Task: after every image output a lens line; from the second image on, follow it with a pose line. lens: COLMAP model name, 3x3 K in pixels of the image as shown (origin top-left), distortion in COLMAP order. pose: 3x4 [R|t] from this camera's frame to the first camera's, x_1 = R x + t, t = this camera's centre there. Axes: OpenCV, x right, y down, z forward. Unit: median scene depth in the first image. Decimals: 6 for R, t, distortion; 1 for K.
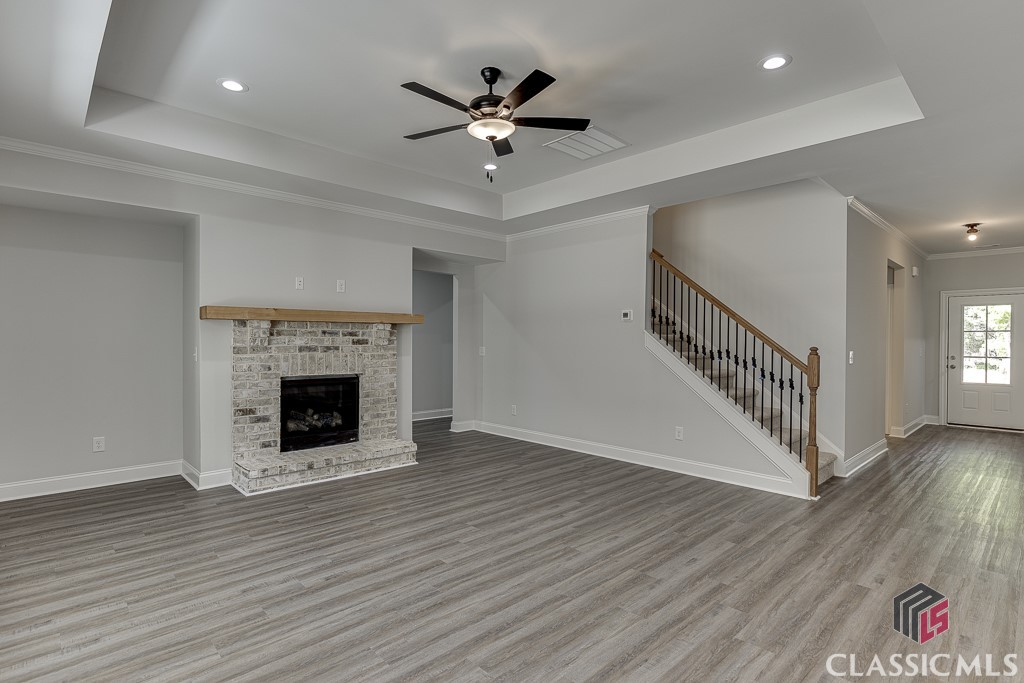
lens RADIAL K [[501.4, 0, 520.2], [0, 501.4, 343.5], [0, 0, 1]] dist [-0.000966, -0.001794]
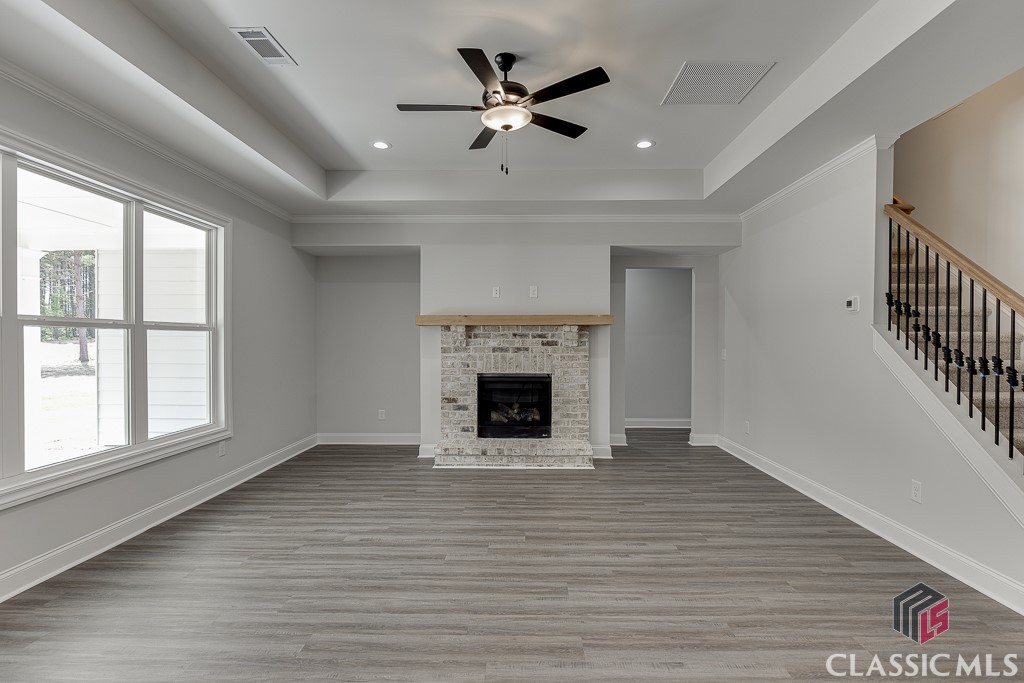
lens RADIAL K [[501.4, 0, 518.3], [0, 501.4, 342.3], [0, 0, 1]] dist [-0.000966, -0.001794]
pose [[0.718107, -0.002158, -0.695930, 0.423148], [-0.002995, 0.999976, -0.006192, 0.001303], [0.695927, 0.006531, 0.718083, 0.231505]]
